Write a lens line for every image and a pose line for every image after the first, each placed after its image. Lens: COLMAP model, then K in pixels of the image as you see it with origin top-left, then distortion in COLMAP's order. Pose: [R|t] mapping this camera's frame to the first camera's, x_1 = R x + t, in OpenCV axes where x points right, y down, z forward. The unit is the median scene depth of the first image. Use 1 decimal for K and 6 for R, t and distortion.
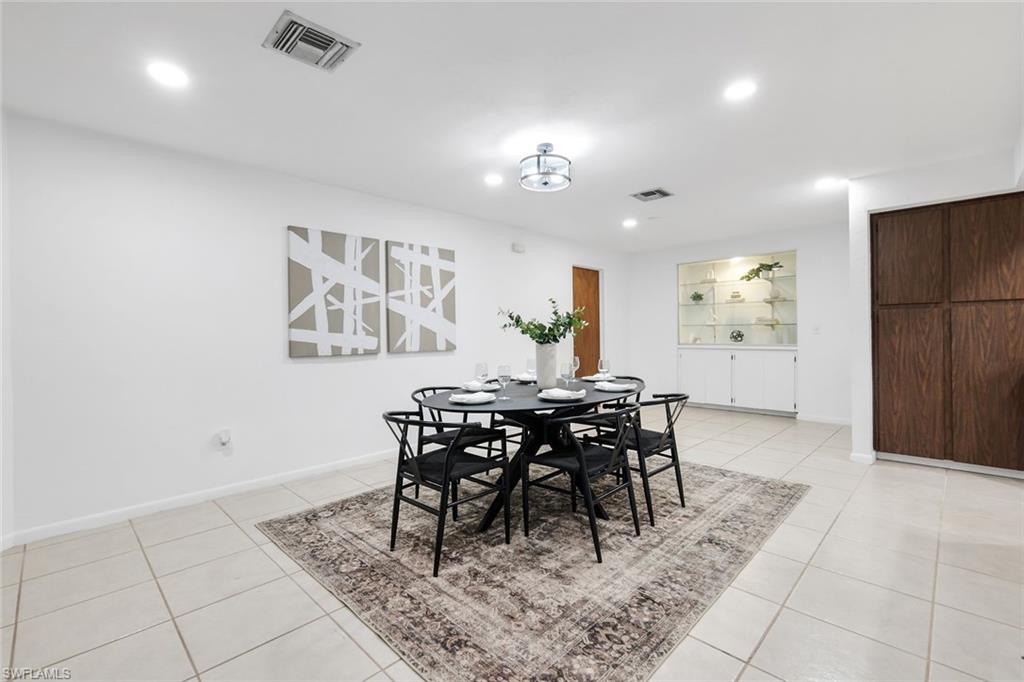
lens RADIAL K [[442.7, 0, 520.7], [0, 442.7, 341.4], [0, 0, 1]] dist [-0.002481, 0.001149]
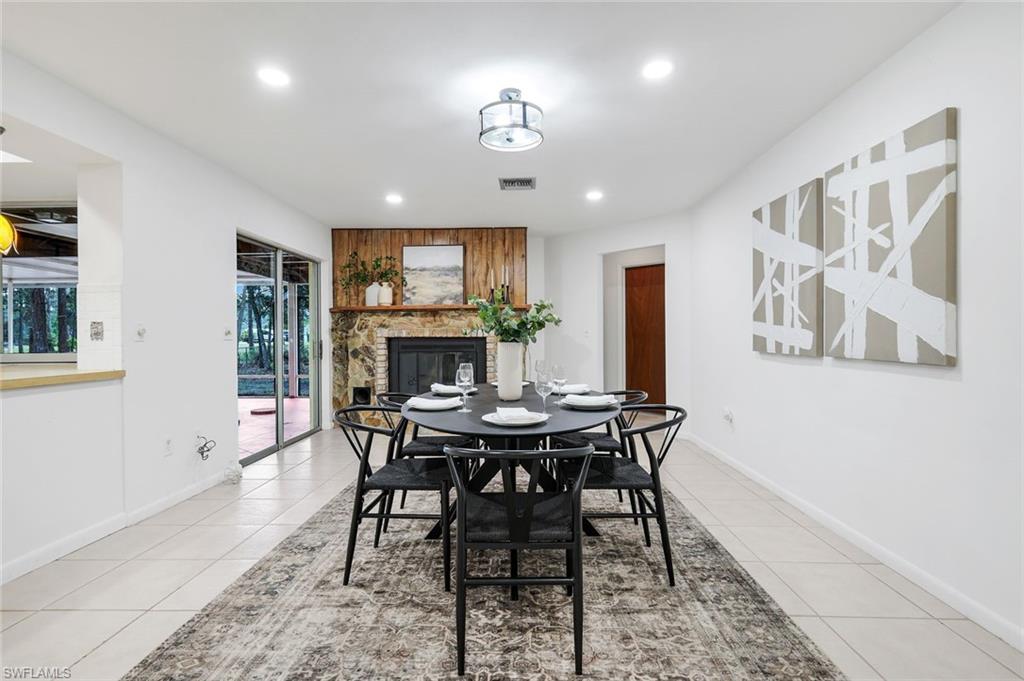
lens RADIAL K [[474.0, 0, 509.8], [0, 474.0, 337.7], [0, 0, 1]] dist [0.001899, 0.000613]
pose [[-0.733536, 0.020914, -0.679329, 0.505828], [0.001990, 0.999588, 0.028625, -0.021939], [0.679648, 0.019645, -0.733275, 1.280300]]
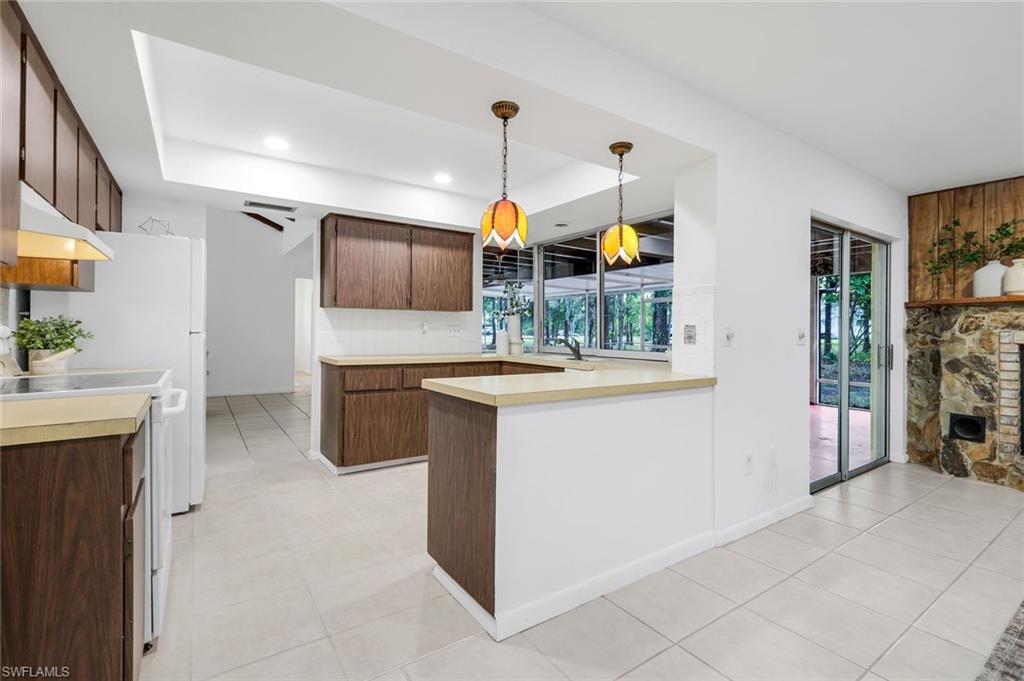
lens RADIAL K [[442.7, 0, 511.6], [0, 442.7, 337.3], [0, 0, 1]] dist [-0.002481, 0.001149]
pose [[-0.979097, 0.001595, 0.203388, 0.604156], [0.008435, 0.999427, 0.032771, -0.032583], [-0.203220, 0.033802, -0.978550, 1.016125]]
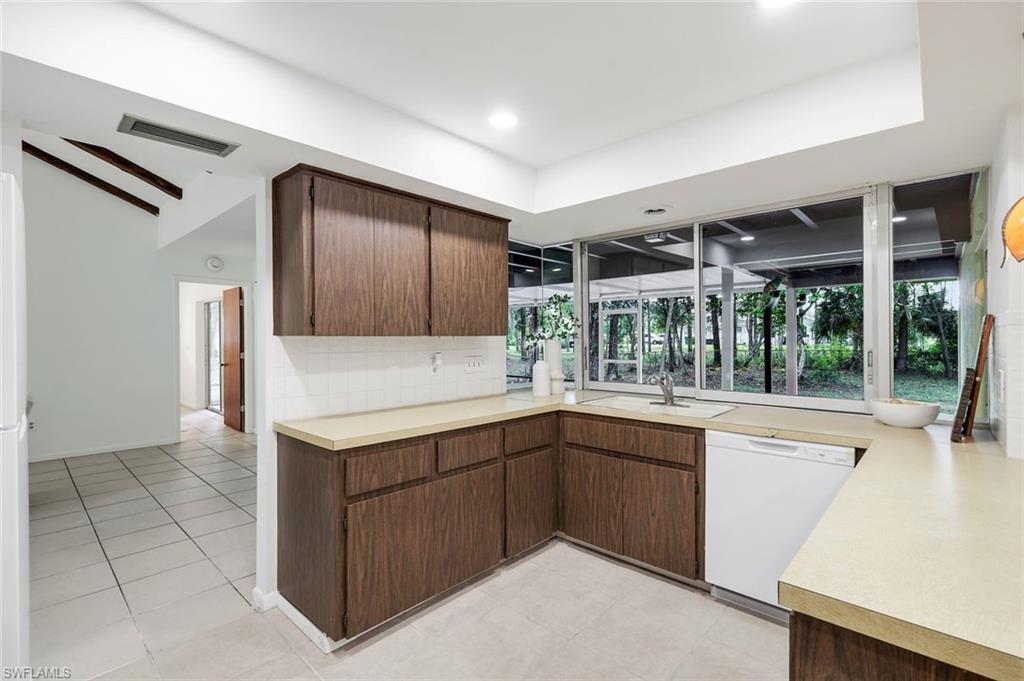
lens RADIAL K [[442.7, 0, 507.8], [0, 442.7, 345.3], [0, 0, 1]] dist [-0.002481, 0.001149]
pose [[-0.999686, 0.017916, -0.017508, 0.960576], [0.017291, 0.999230, 0.035208, -0.075343], [0.018125, 0.034894, -0.999227, 0.674032]]
